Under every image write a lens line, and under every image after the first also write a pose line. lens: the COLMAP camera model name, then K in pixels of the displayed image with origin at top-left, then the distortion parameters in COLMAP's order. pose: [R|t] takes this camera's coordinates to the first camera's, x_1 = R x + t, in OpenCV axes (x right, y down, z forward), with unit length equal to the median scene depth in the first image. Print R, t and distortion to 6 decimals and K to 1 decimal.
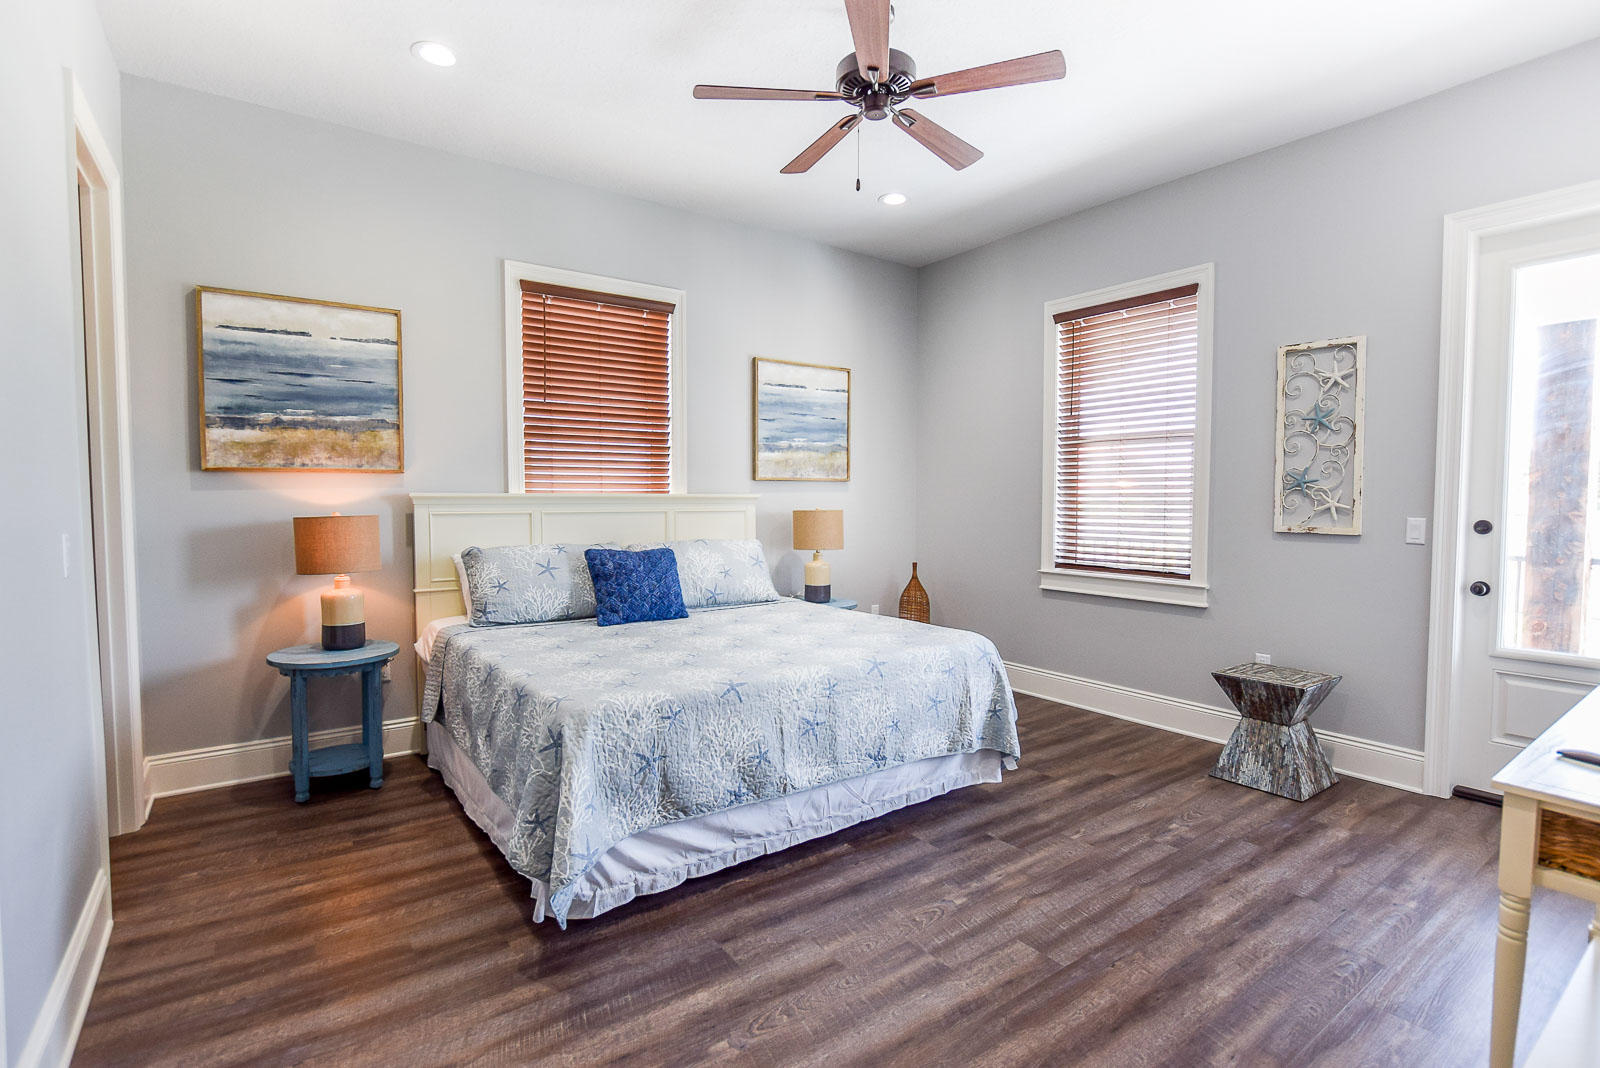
lens RADIAL K [[759.1, 0, 799.2], [0, 759.1, 536.3], [0, 0, 1]] dist [-0.049911, 0.001162]
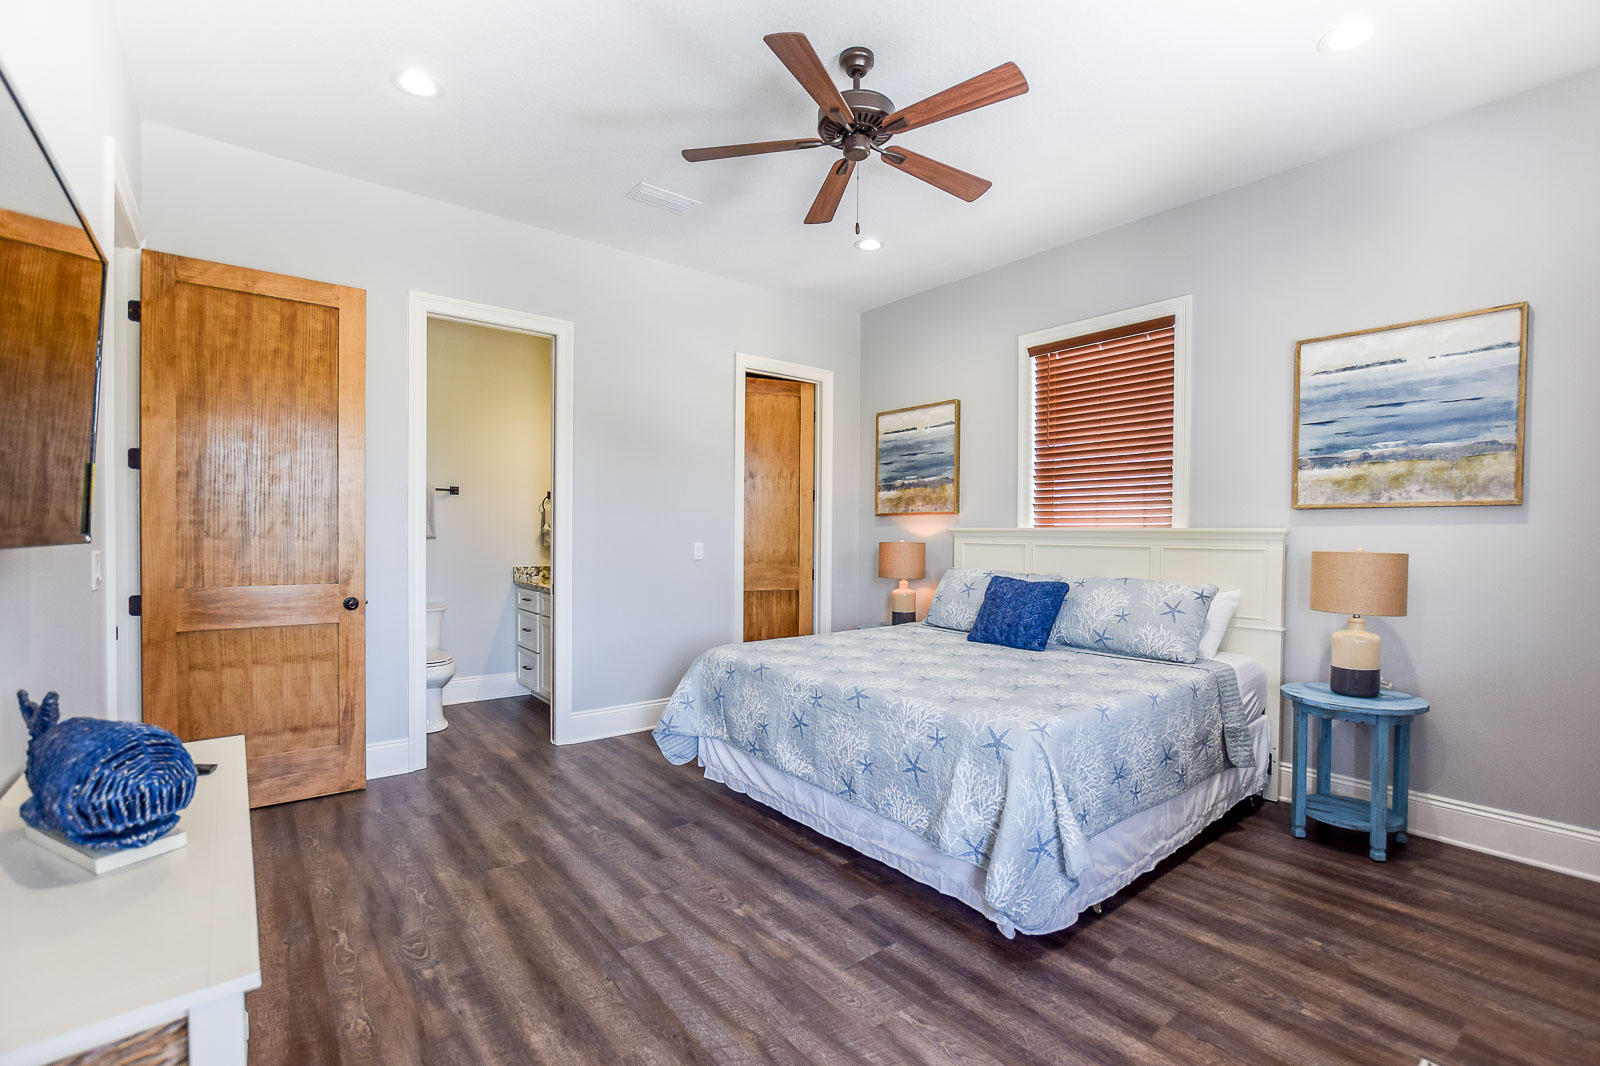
lens RADIAL K [[702.8, 0, 802.7], [0, 702.8, 524.4], [0, 0, 1]] dist [-0.015364, 0.002150]
pose [[0.054260, -0.008451, -0.998491, 0.829626], [-0.052601, 0.998552, -0.011310, -0.037046], [0.997140, 0.053136, 0.053737, 0.688222]]
